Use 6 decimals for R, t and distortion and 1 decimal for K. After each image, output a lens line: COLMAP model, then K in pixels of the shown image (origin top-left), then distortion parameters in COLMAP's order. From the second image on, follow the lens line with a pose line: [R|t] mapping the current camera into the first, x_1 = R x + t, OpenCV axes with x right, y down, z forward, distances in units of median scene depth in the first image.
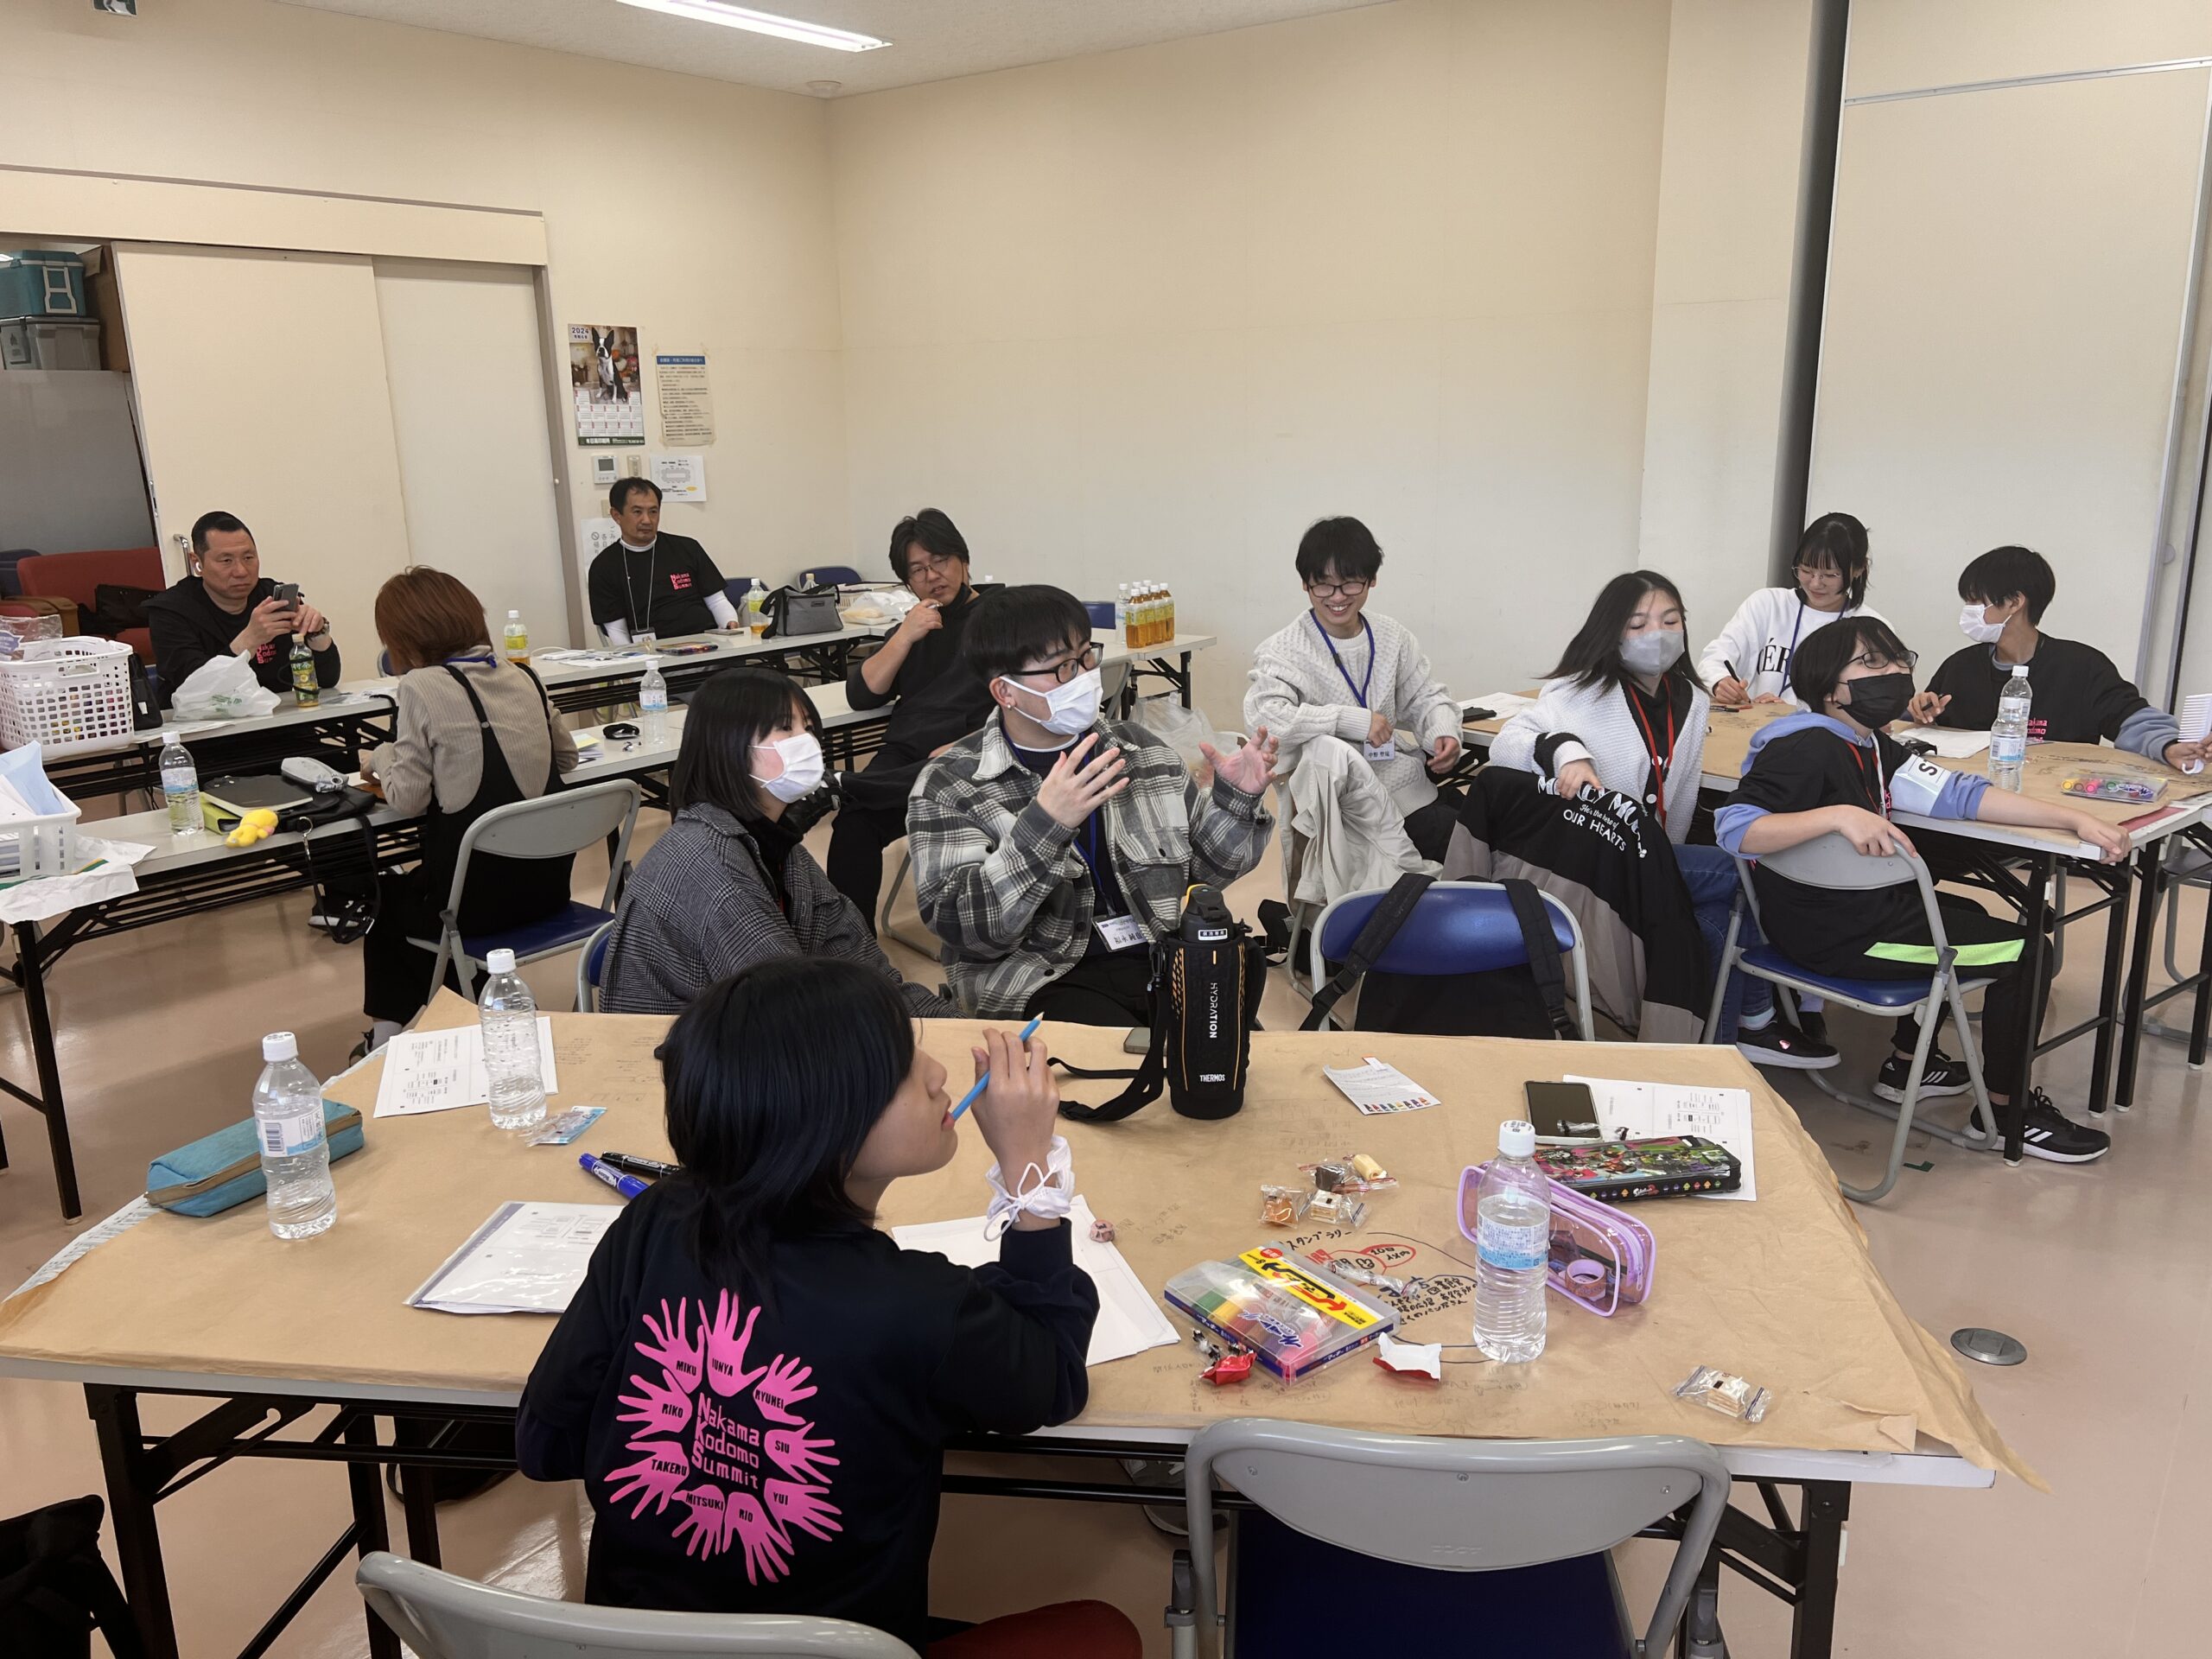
lens RADIAL K [[1670.8, 0, 1097.0], [0, 1670.8, 829.4], [0, 0, 1]] dist [0.046277, -0.059868]
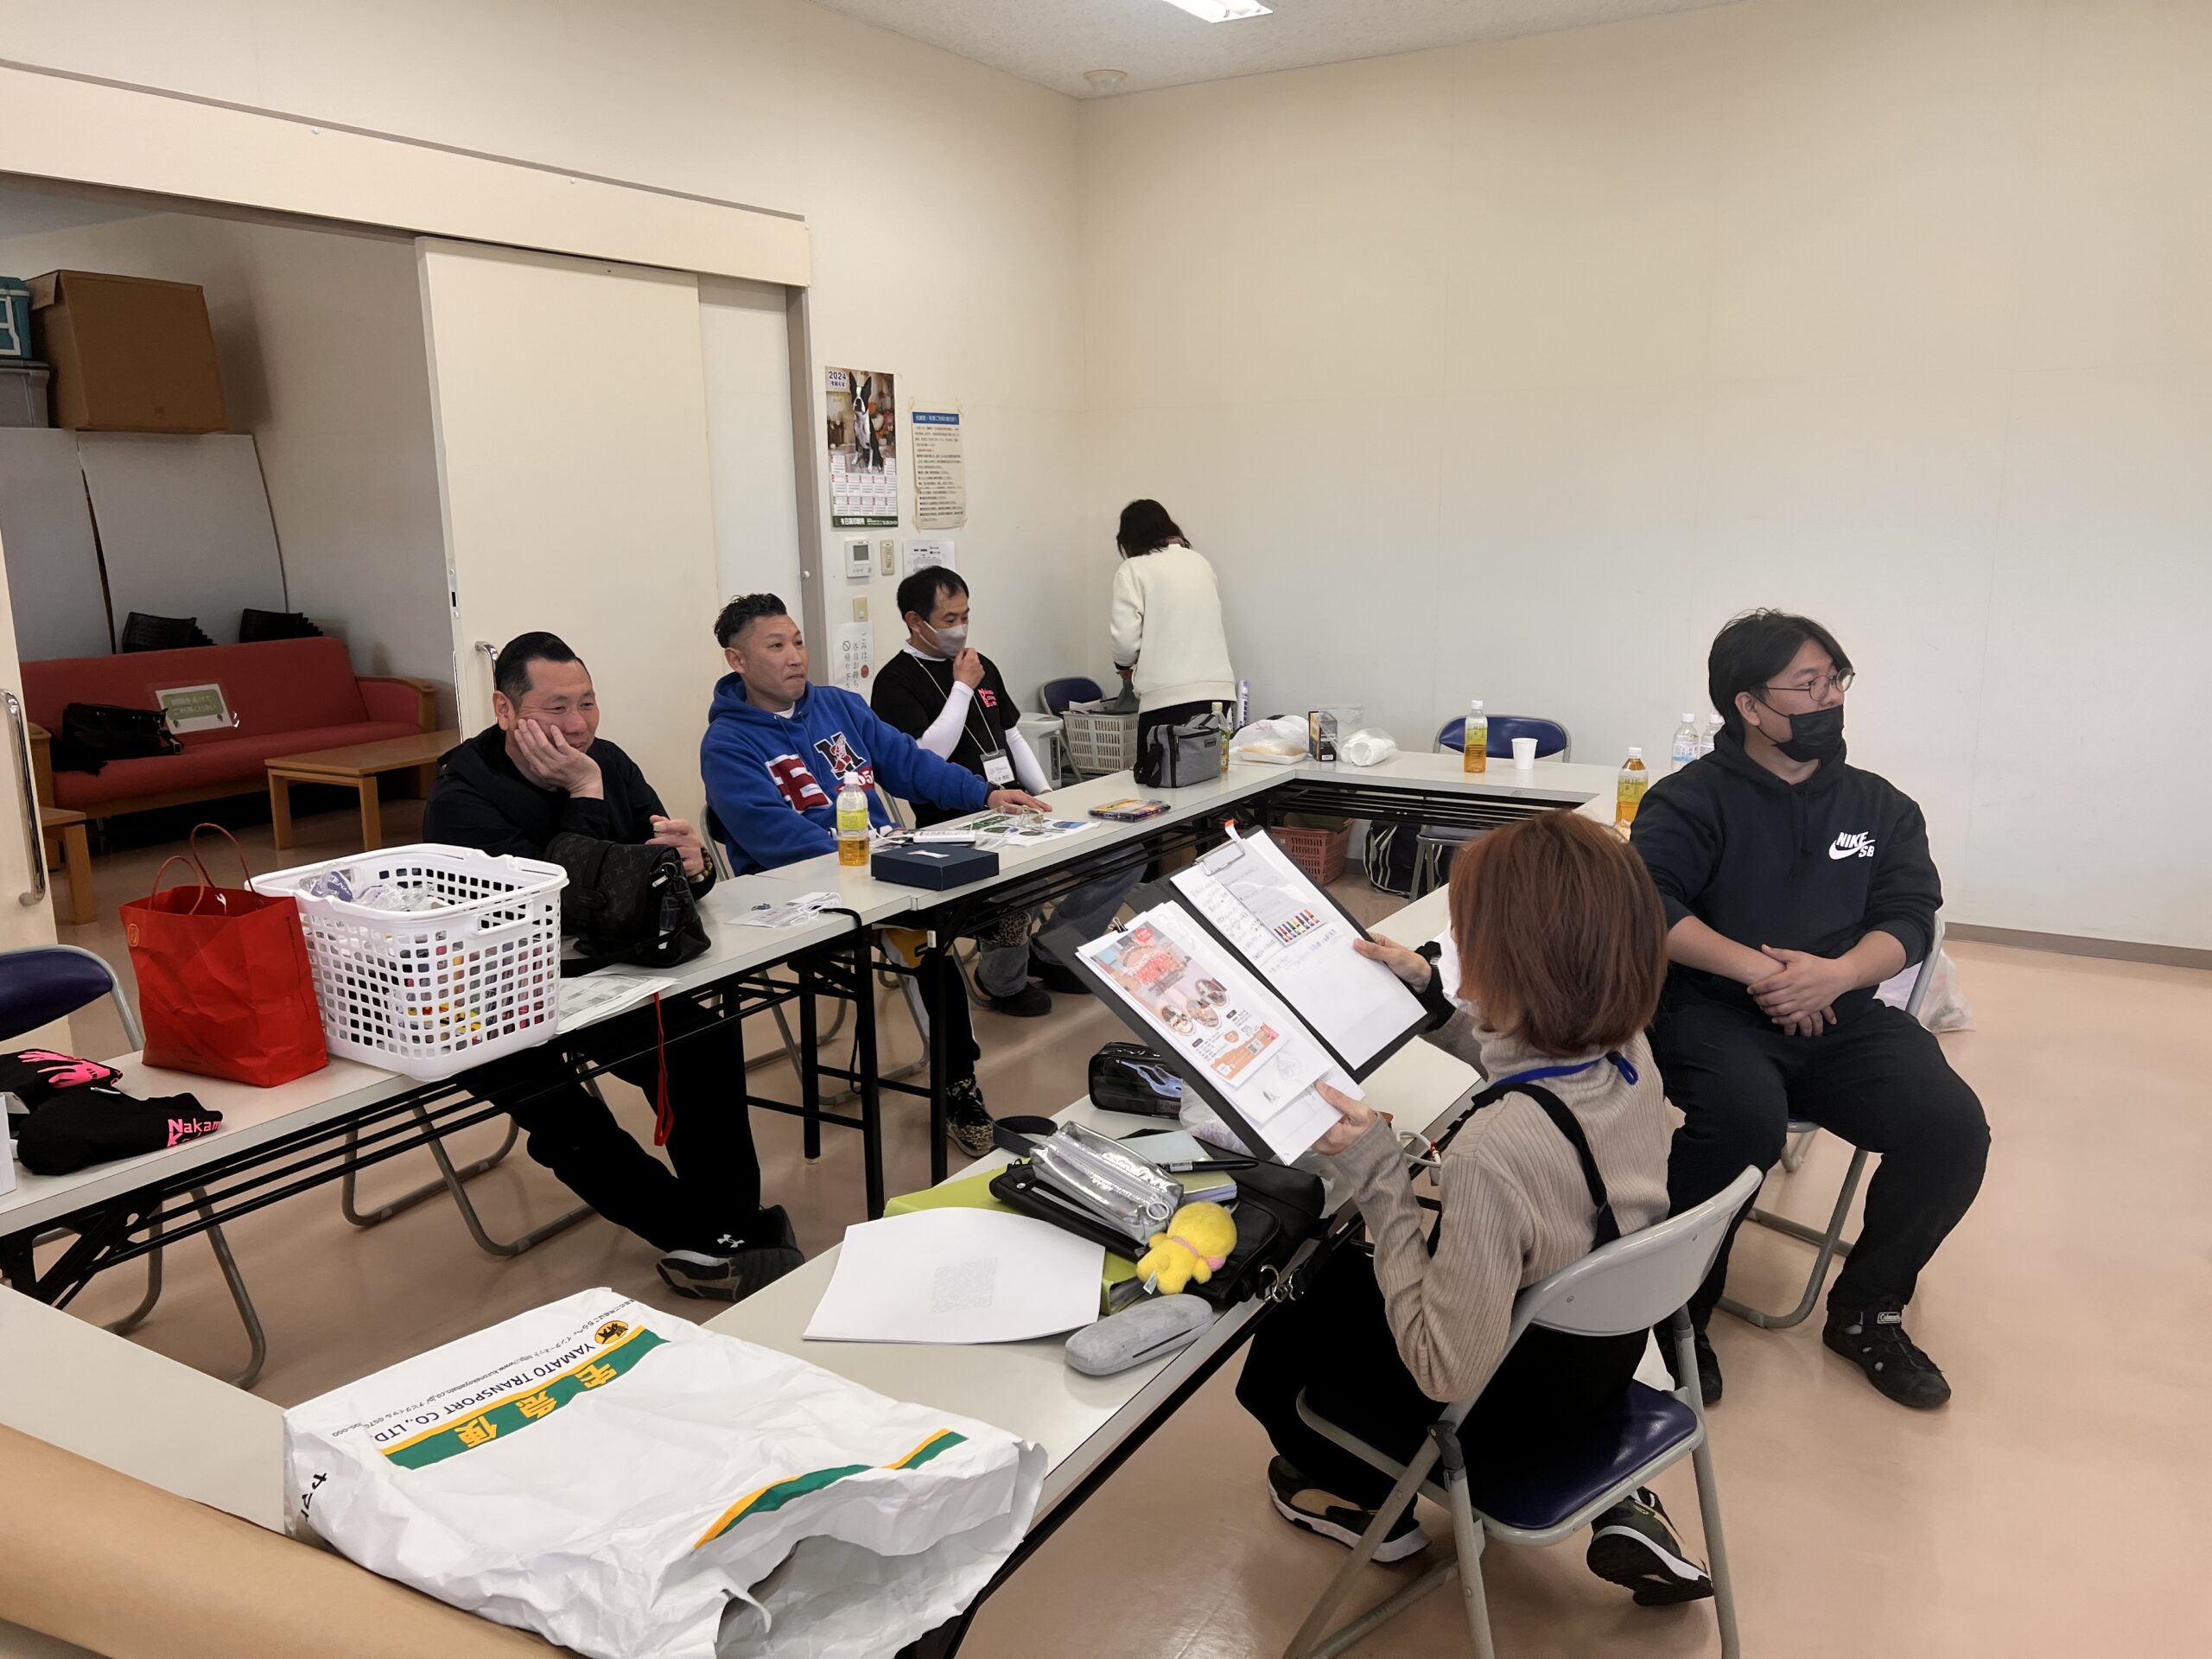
lens RADIAL K [[1678.7, 0, 1104.6], [0, 1678.7, 839.2], [0, 0, 1]] dist [0.074098, -0.086781]
pose [[0.994378, -0.014919, 0.104831, -0.308514], [0.019555, 0.998869, -0.043343, -0.061505], [-0.104065, 0.045149, 0.993545, 0.278438]]
